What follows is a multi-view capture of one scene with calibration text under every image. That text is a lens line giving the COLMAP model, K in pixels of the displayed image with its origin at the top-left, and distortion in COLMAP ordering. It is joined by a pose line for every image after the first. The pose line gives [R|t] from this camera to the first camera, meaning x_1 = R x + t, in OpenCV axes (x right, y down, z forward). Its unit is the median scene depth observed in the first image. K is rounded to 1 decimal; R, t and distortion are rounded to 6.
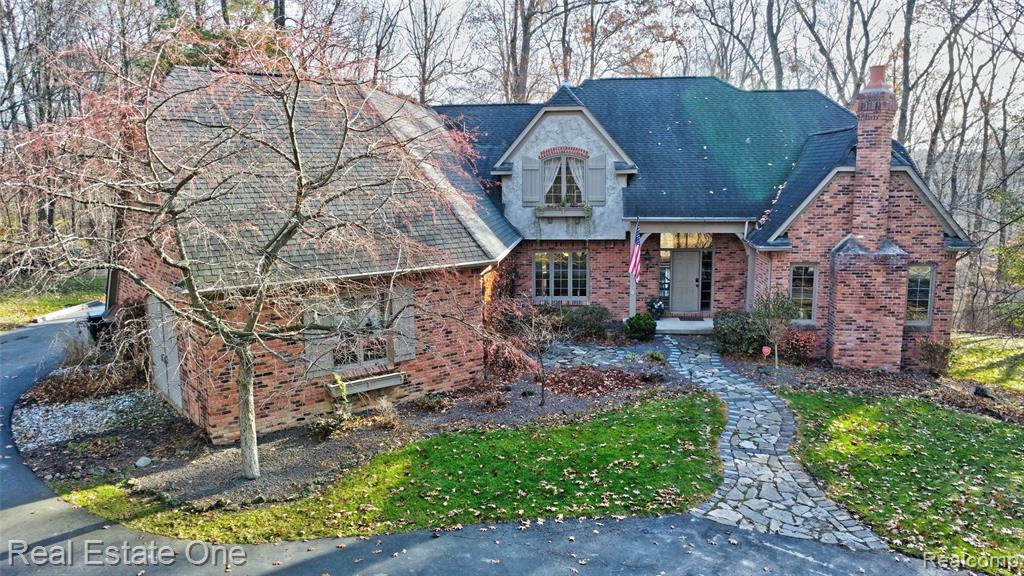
lens RADIAL K [[718.5, 0, 466.3], [0, 718.5, 288.0], [0, 0, 1]] dist [-0.006372, -0.042525]
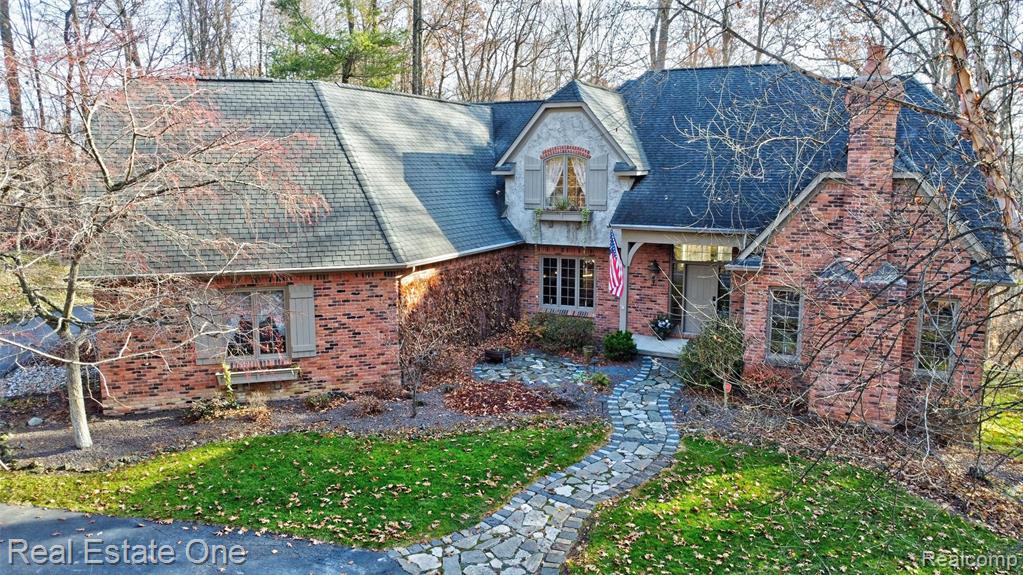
lens RADIAL K [[717.8, 0, 465.8], [0, 717.8, 287.5], [0, 0, 1]] dist [-0.006372, -0.042525]
pose [[0.943170, 0.065324, -0.325826, 0.402782], [-0.062362, 0.997862, 0.019540, -0.028616], [0.326406, 0.001889, 0.945228, 0.095511]]
